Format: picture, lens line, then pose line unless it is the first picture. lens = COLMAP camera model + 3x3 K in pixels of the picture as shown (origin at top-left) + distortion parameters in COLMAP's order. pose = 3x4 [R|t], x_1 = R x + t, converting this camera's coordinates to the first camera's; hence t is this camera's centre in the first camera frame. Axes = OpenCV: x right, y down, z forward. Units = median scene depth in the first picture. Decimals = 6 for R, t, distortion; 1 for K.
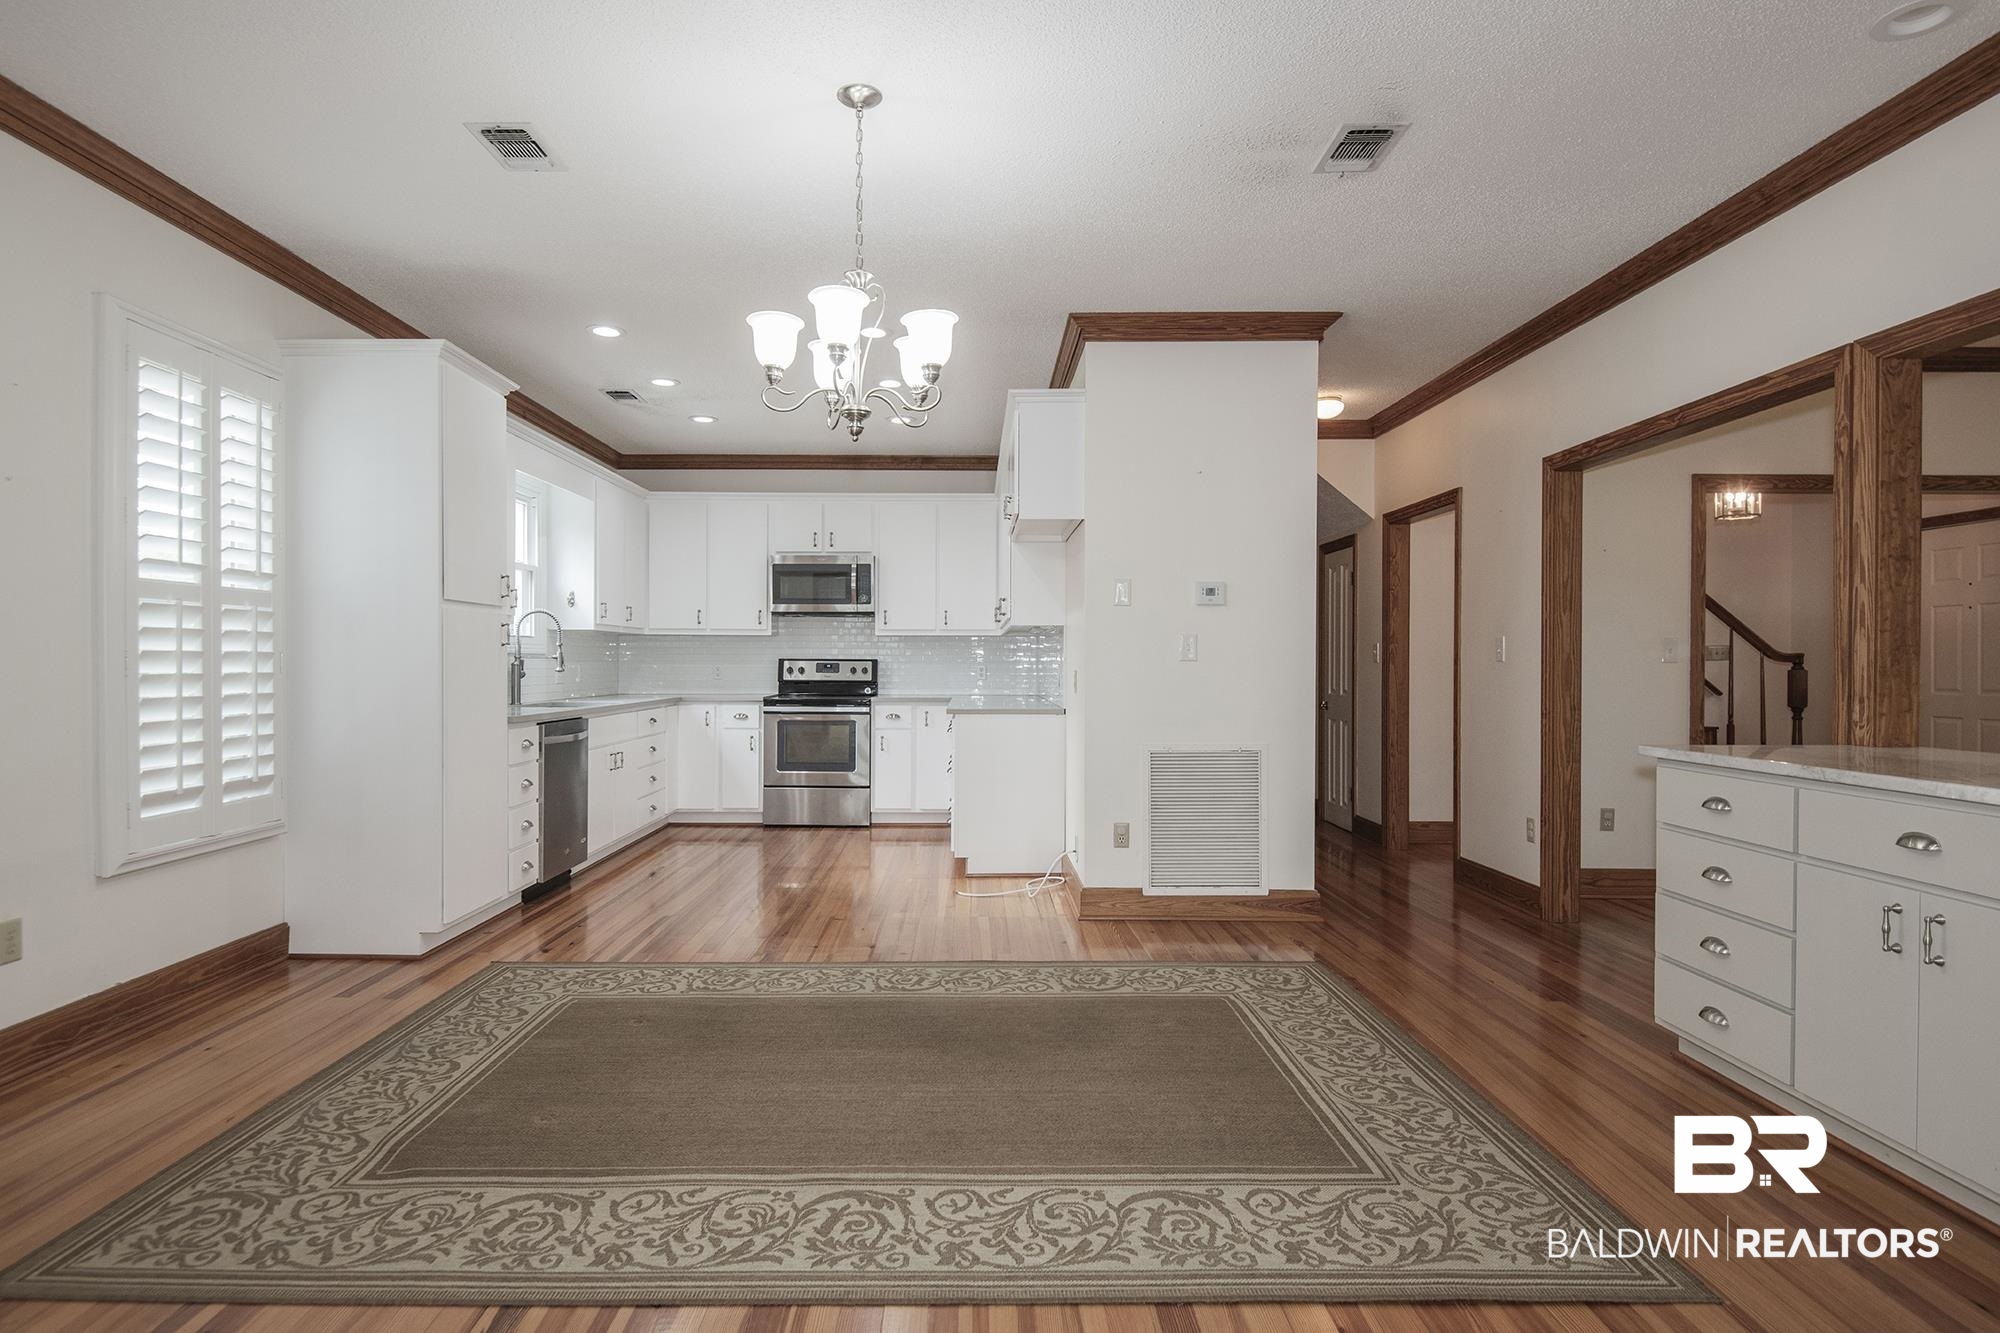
lens RADIAL K [[1073.5, 0, 961.8], [0, 1073.5, 669.1], [0, 0, 1]] dist [0.025986, -0.034581]
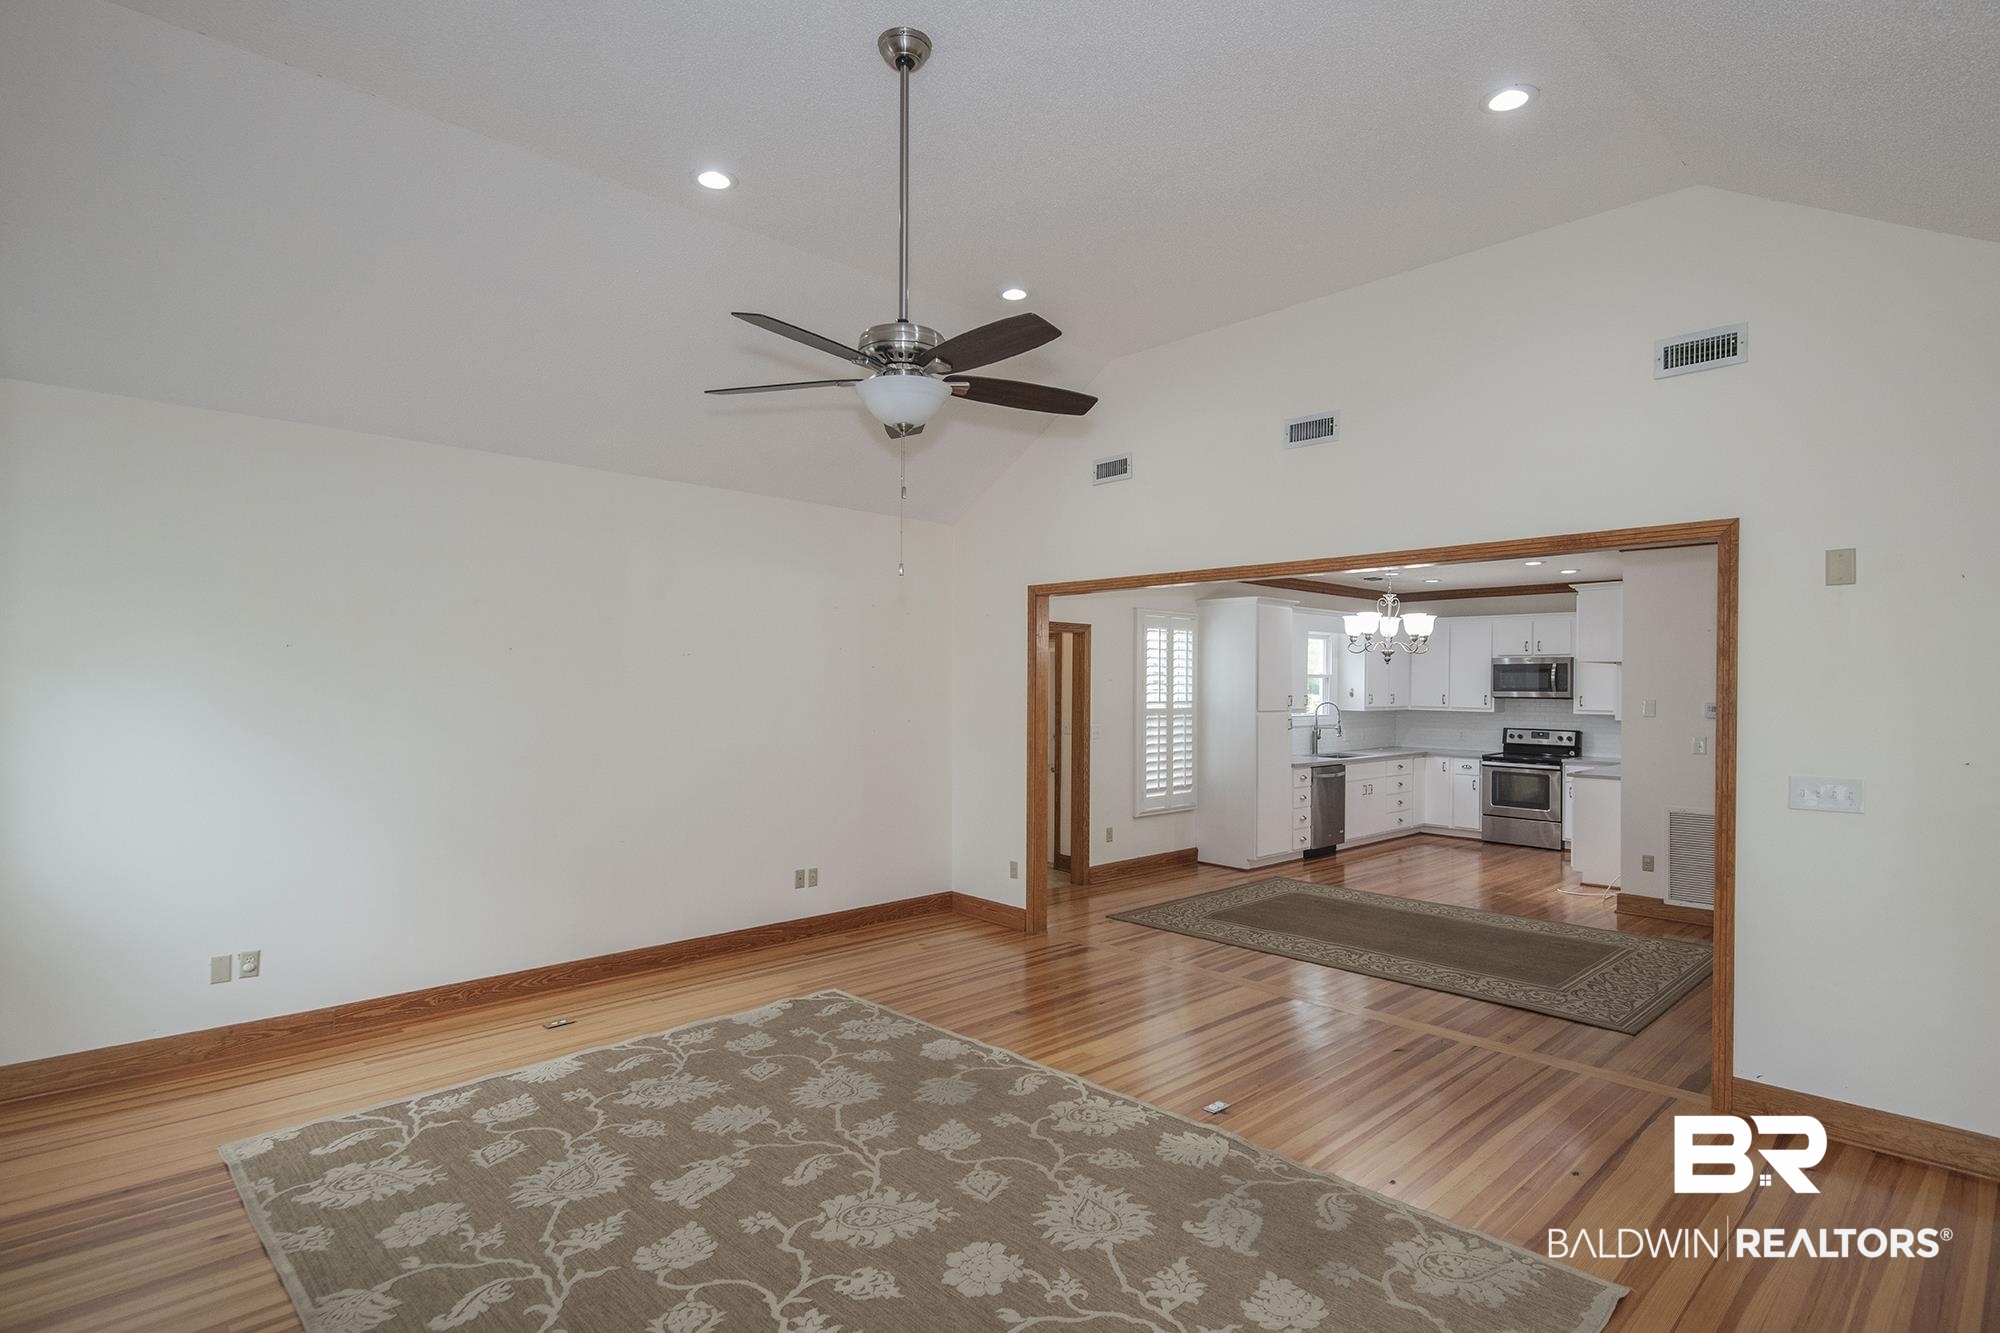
lens RADIAL K [[1005.6, 0, 1003.3], [0, 1005.6, 686.2], [0, 0, 1]] dist [0.025202, -0.000513]
pose [[0.697721, 0.004434, -0.716356, 0.550563], [-0.010567, 0.999936, -0.004103, -0.086976], [0.716292, 0.010432, 0.697723, -0.707965]]
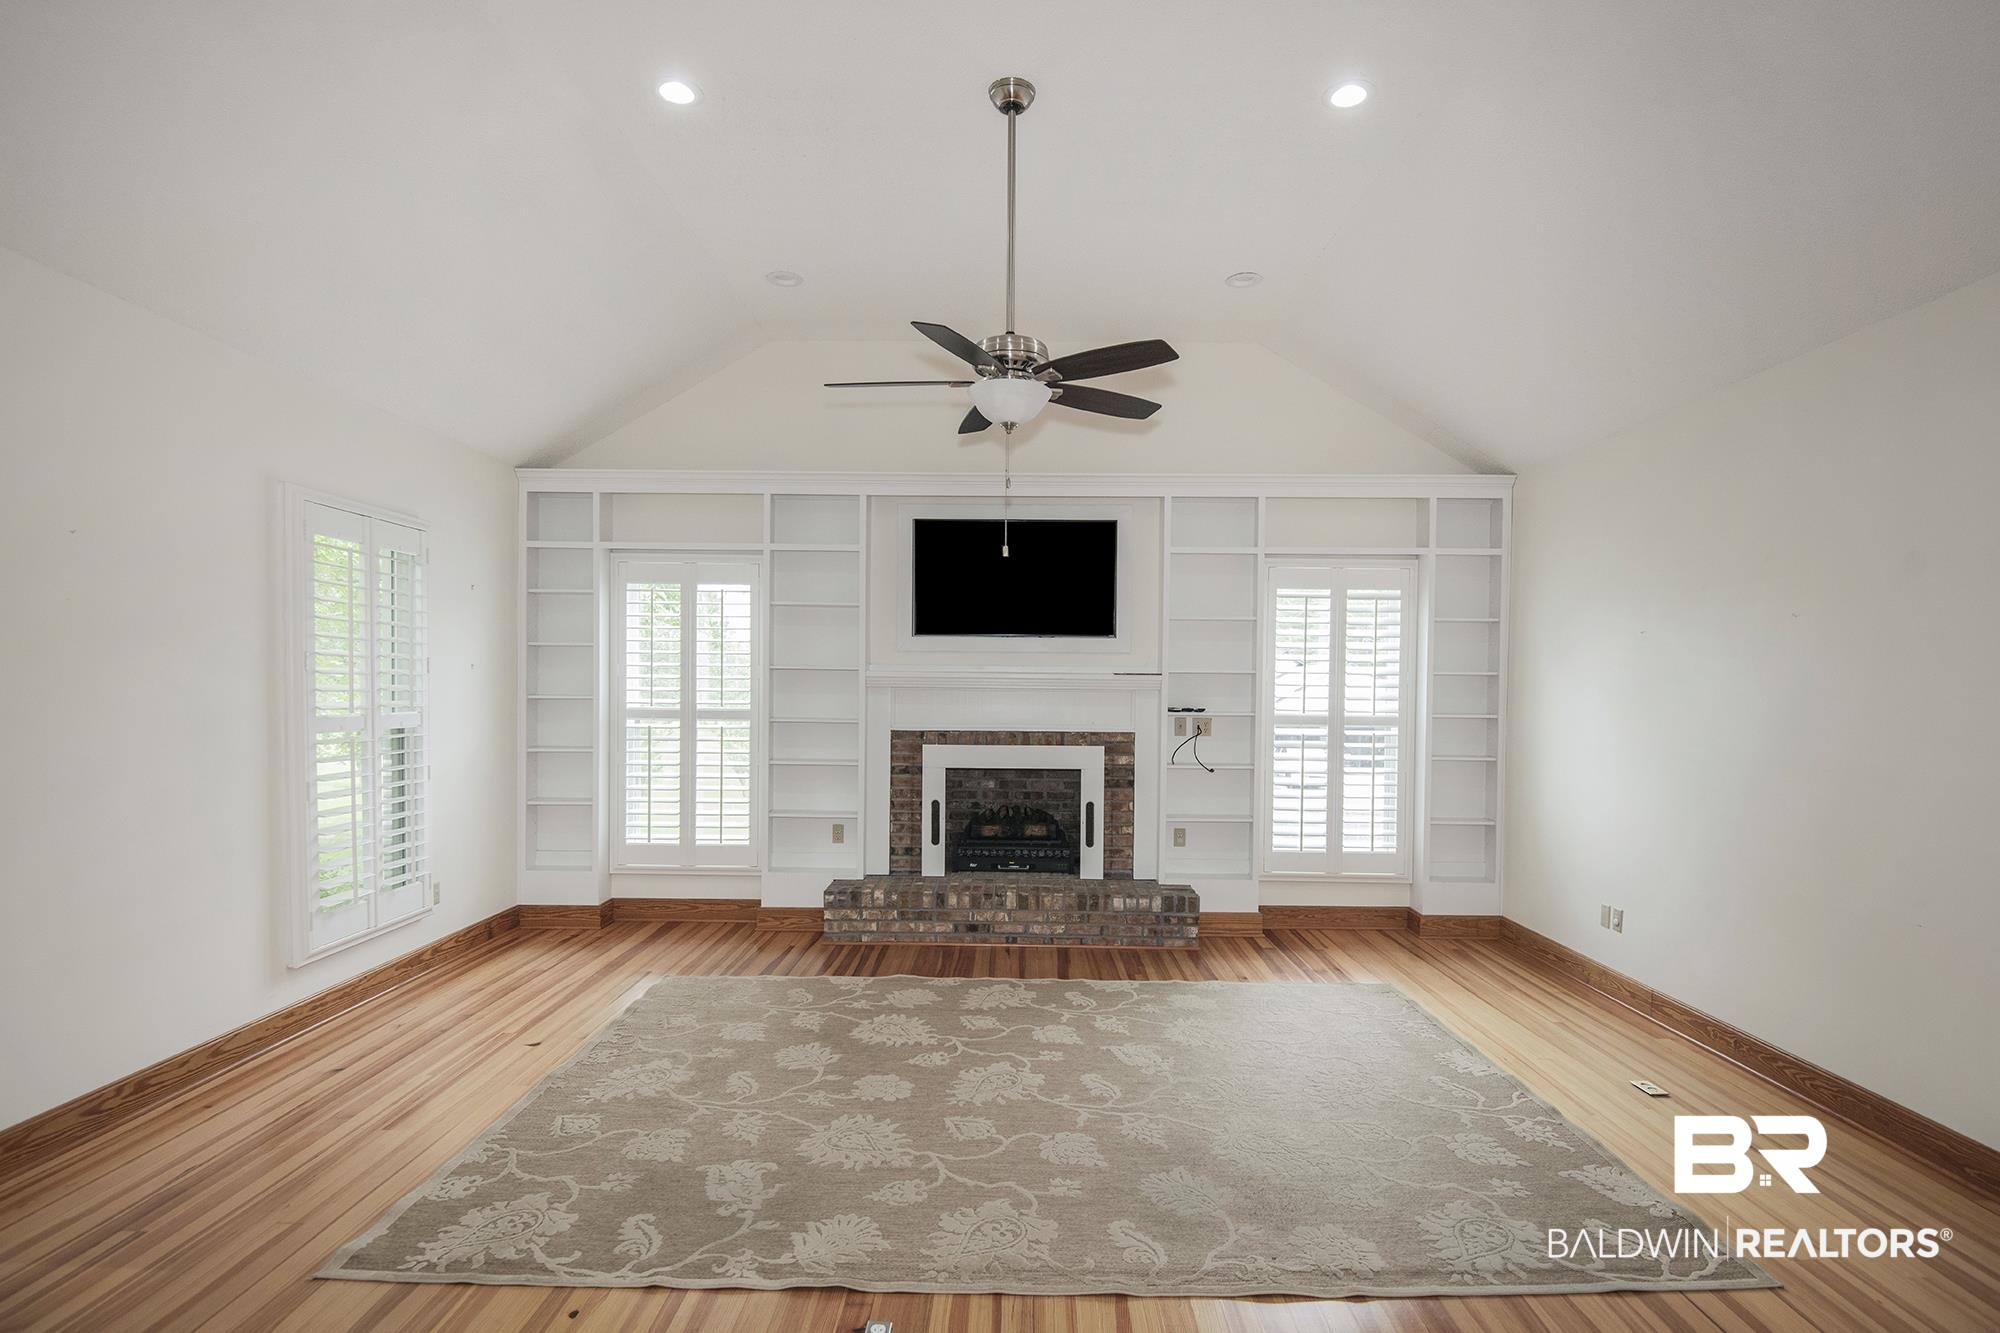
lens RADIAL K [[983.4, 0, 1006.4], [0, 983.4, 702.1], [0, 0, 1]] dist [0.002247, -0.000606]
pose [[-0.999928, -0.011990, 0.001078, 0.049728], [-0.011959, 0.999621, 0.024793, -0.069898], [-0.001374, 0.024778, -0.999692, 0.403001]]
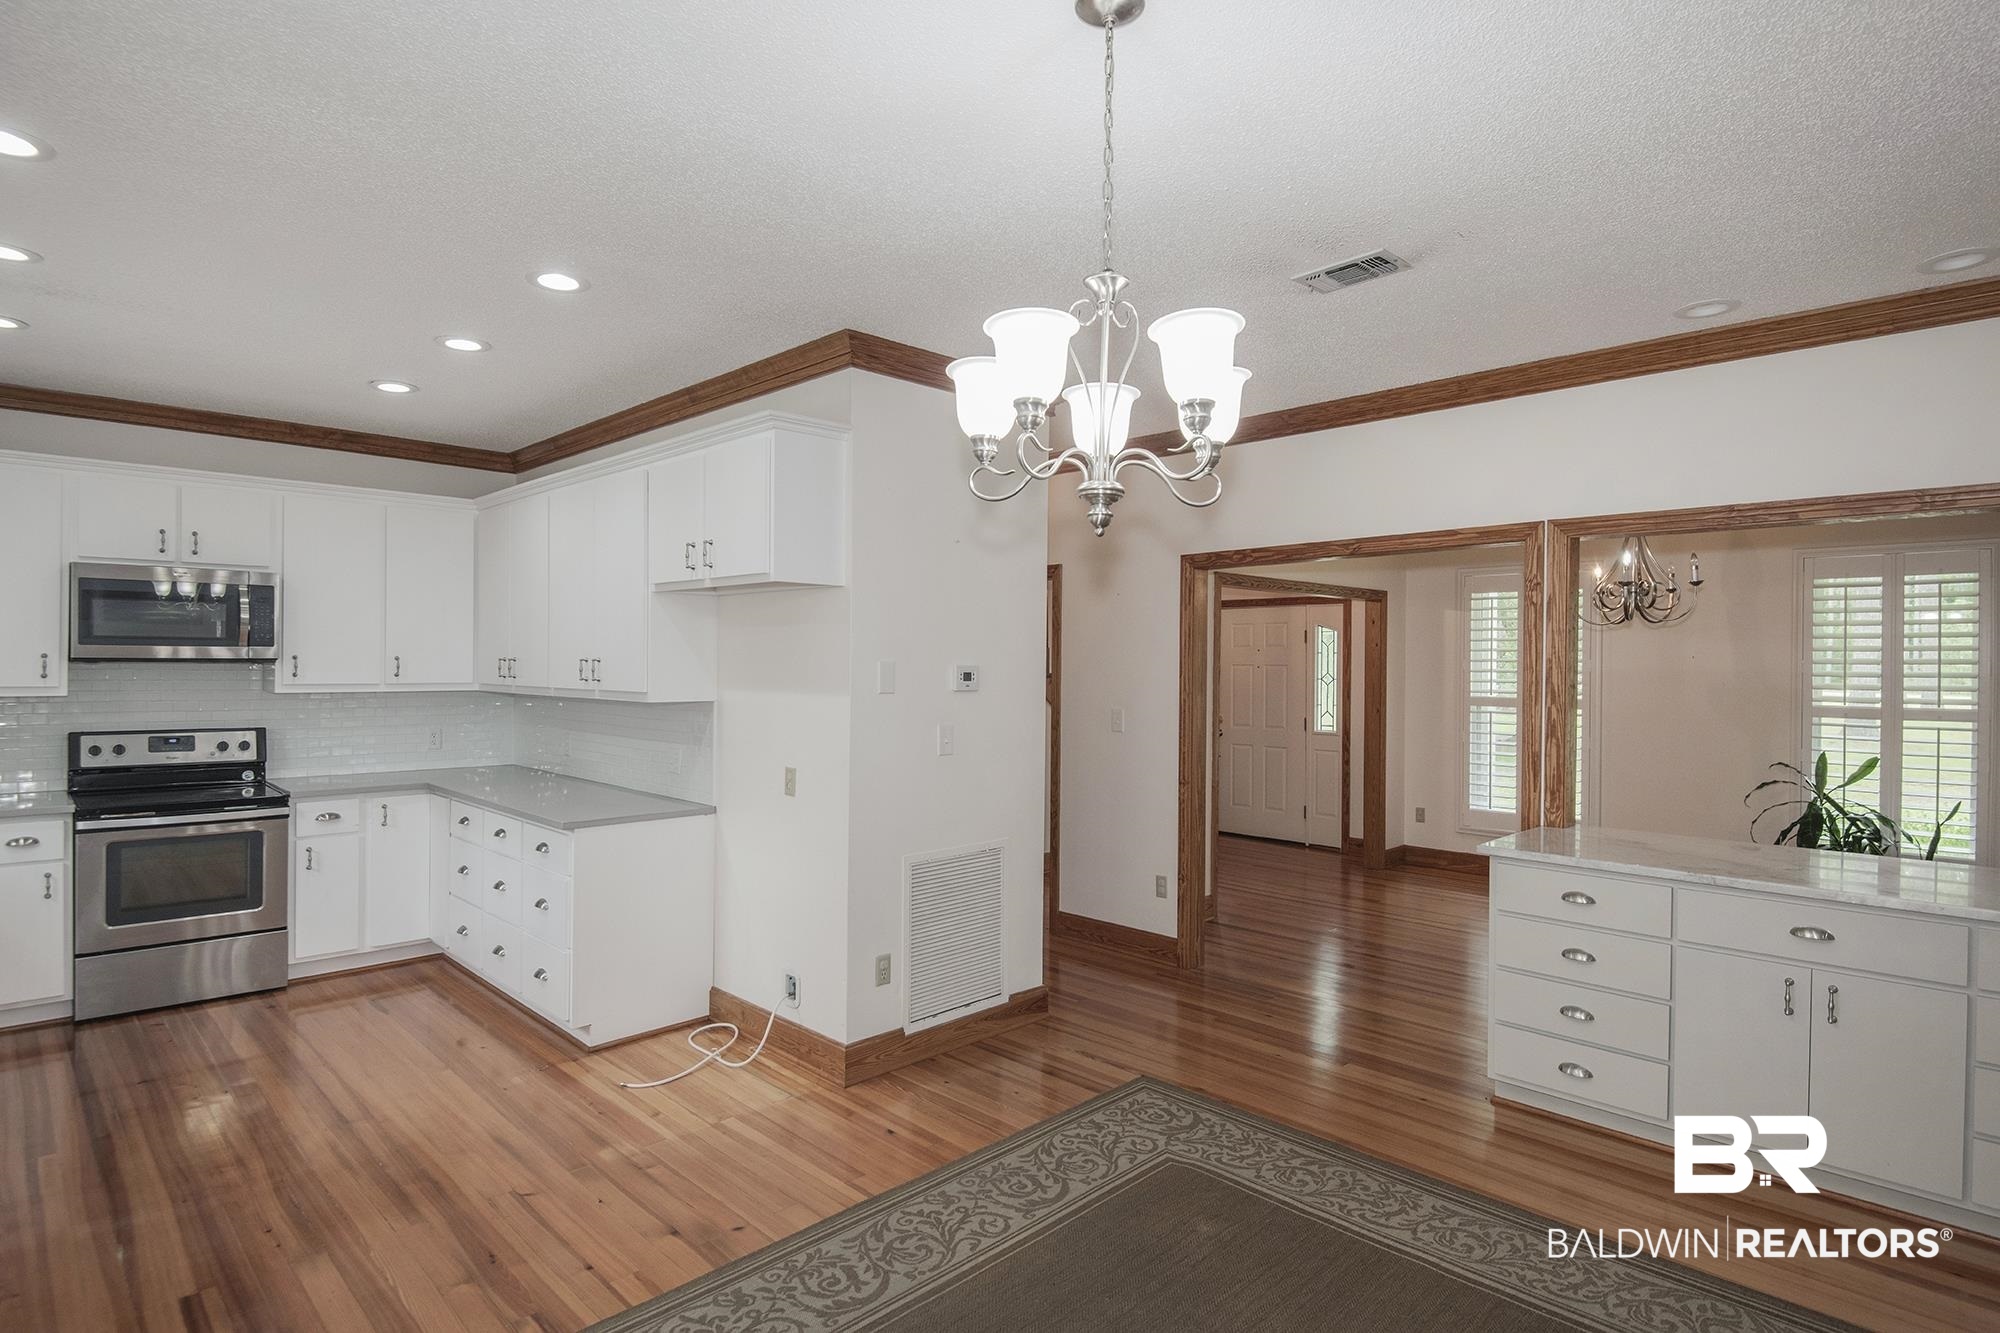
lens RADIAL K [[1048.8, 0, 1008.9], [0, 1048.8, 672.5], [0, 0, 1]] dist [0.024390, -0.028115]
pose [[0.706465, -0.004029, 0.707736, -0.353508], [-0.002548, 0.999963, 0.008236, -0.081197], [-0.707743, -0.007621, 0.706429, 0.360481]]
